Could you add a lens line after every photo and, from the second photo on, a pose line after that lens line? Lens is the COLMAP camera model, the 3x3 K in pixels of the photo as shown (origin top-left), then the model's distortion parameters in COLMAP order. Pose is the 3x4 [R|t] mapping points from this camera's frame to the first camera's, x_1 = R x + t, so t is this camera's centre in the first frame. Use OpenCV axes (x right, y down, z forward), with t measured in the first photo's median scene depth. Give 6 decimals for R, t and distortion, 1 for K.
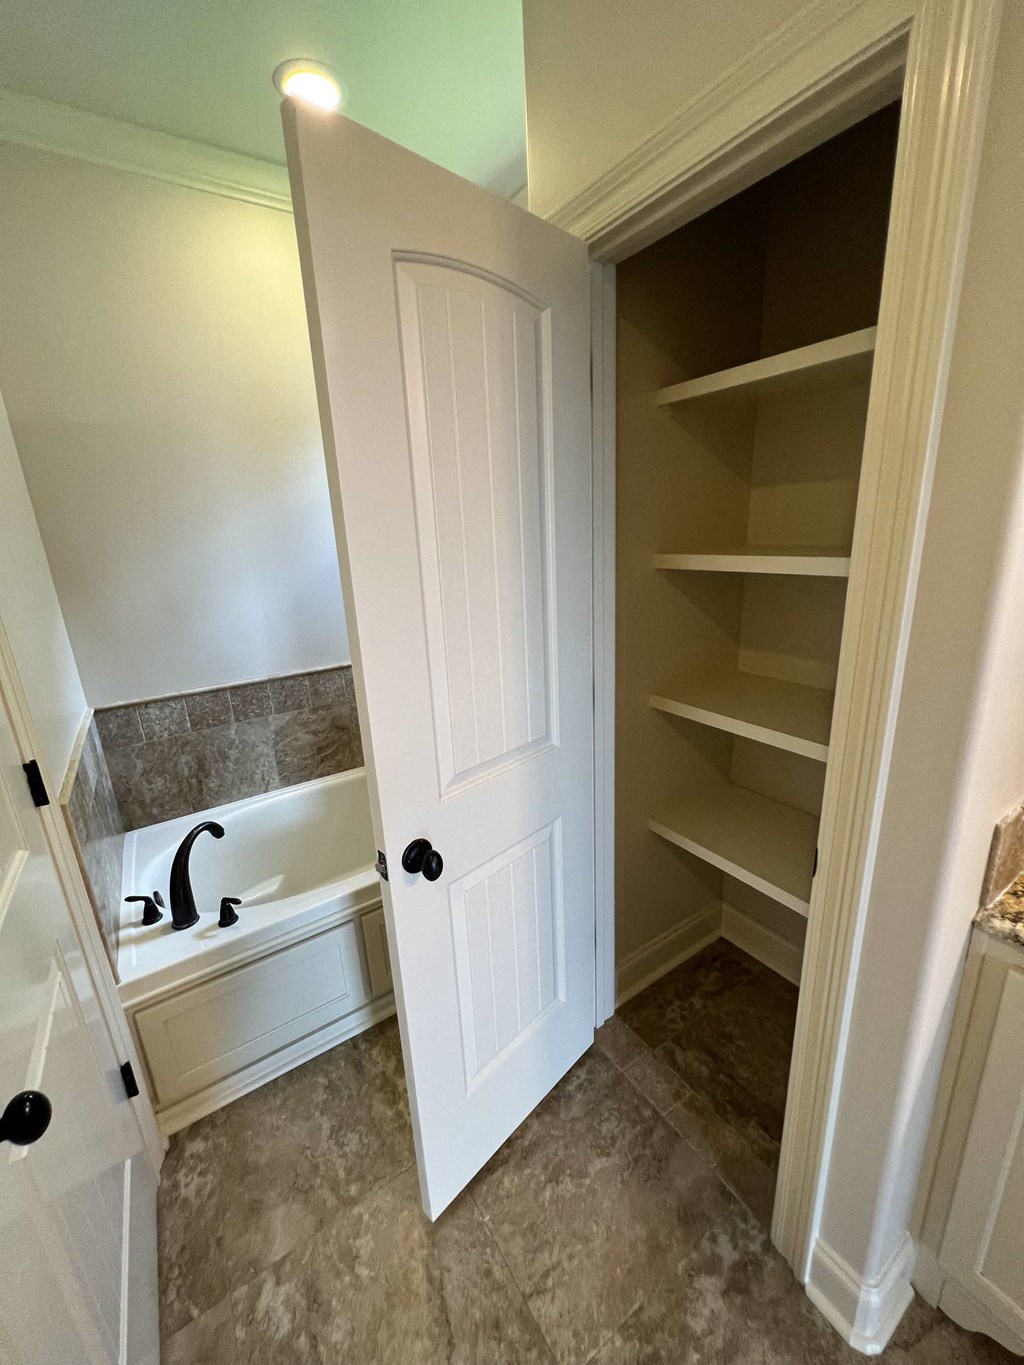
lens RADIAL K [[552.6, 0, 513.7], [0, 552.6, 681.5], [0, 0, 1]] dist [0.004724, -0.000128]
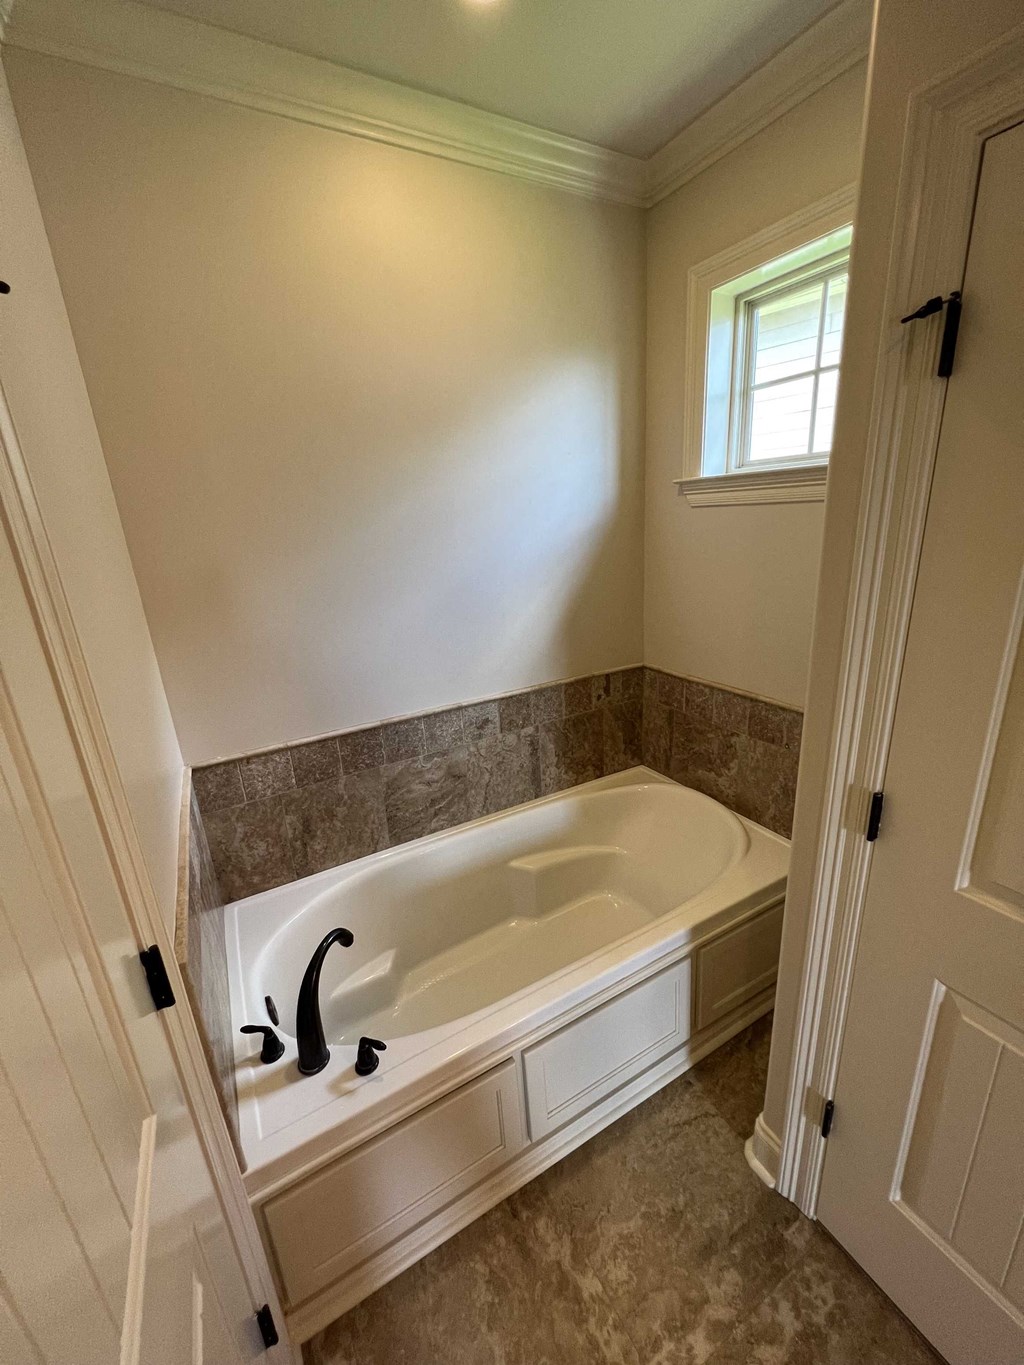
lens RADIAL K [[552.6, 0, 514.0], [0, 552.6, 682.2], [0, 0, 1]] dist [0.004724, -0.000128]
pose [[0.997310, 0.012507, -0.072219, -0.201341], [-0.010393, 0.999508, 0.029582, -0.107166], [0.072554, -0.028752, 0.996950, 0.192813]]
